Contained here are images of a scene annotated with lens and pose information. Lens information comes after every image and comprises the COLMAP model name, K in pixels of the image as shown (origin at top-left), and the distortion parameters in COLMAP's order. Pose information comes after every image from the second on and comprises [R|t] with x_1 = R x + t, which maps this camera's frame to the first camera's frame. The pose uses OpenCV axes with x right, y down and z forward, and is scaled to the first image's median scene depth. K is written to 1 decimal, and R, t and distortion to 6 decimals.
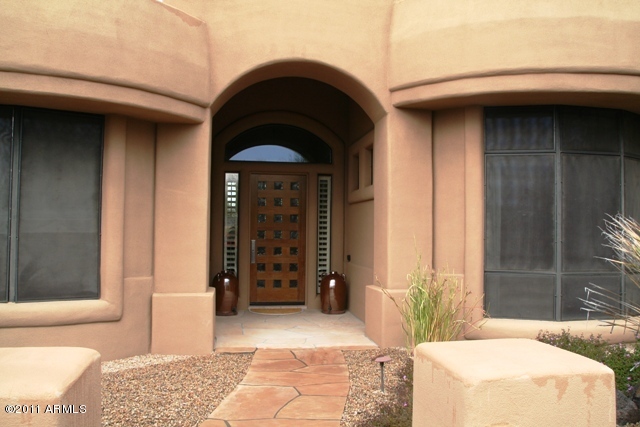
lens RADIAL K [[547.4, 0, 320.0], [0, 547.4, 213.5], [0, 0, 1]] dist [-0.139219, 0.134242]
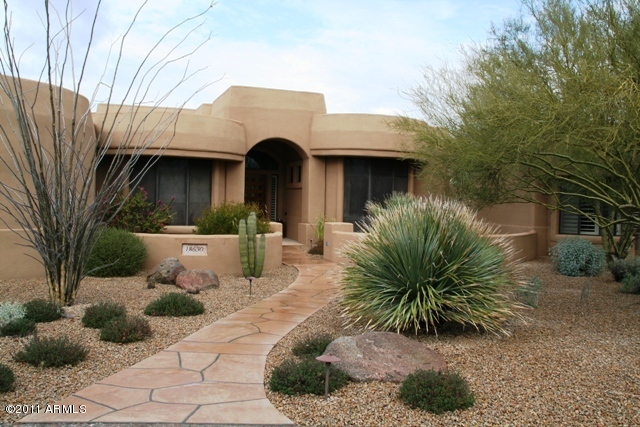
lens RADIAL K [[547.4, 0, 320.0], [0, 547.4, 213.5], [0, 0, 1]] dist [-0.139219, 0.134242]
pose [[0.977993, 0.007327, 0.208509, -0.401208], [-0.020749, 0.997844, 0.062259, -0.085135], [-0.207603, -0.065216, 0.976037, -1.731137]]
